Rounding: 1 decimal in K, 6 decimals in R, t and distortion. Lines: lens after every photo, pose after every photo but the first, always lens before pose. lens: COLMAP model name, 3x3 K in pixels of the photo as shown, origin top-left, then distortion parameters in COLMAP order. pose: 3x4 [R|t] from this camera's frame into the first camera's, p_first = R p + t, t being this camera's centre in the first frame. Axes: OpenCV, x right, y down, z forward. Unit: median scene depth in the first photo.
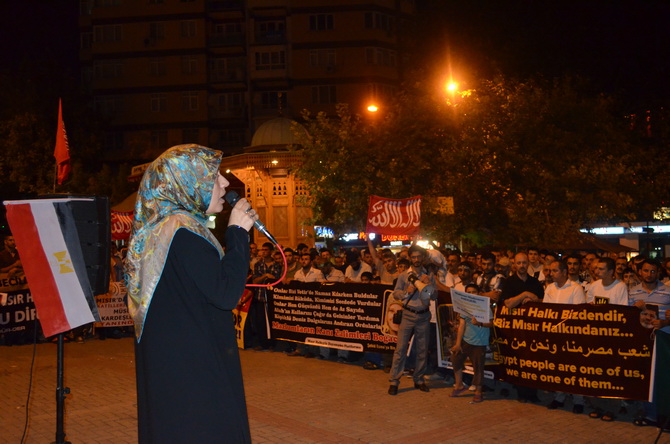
lens RADIAL K [[696.5, 0, 337.3], [0, 696.5, 221.8], [0, 0, 1]] dist [-0.027285, 0.000000]
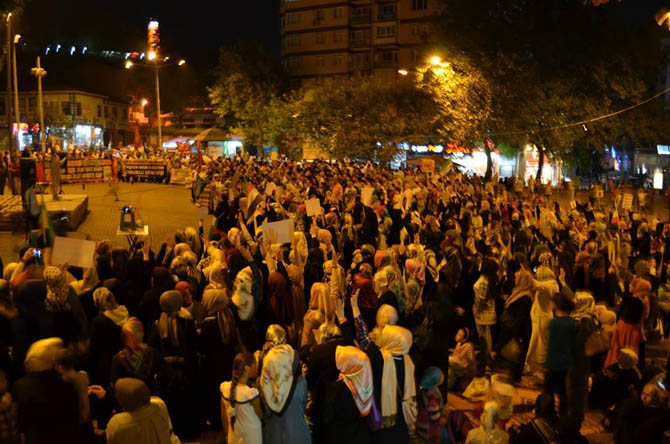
lens RADIAL K [[544.2, 0, 333.0], [0, 544.2, 218.5], [0, 0, 1]] dist [-0.071027, -0.001914]
pose [[0.916808, 0.091683, -0.388661, 0.342832], [-0.025882, 0.984883, 0.171276, -0.030333], [0.398489, -0.146967, 0.905322, -0.217200]]
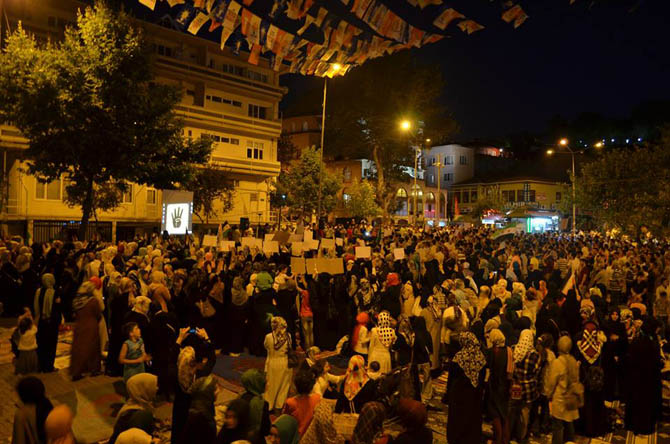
lens RADIAL K [[540.0, 0, 334.4], [0, 540.0, 222.1], [0, 0, 1]] dist [-0.061993, -0.018072]
pose [[0.175353, 0.024722, -0.984195, 0.584888], [-0.004795, 0.999694, 0.024257, -0.015189], [0.984494, 0.000466, 0.175418, 0.009763]]
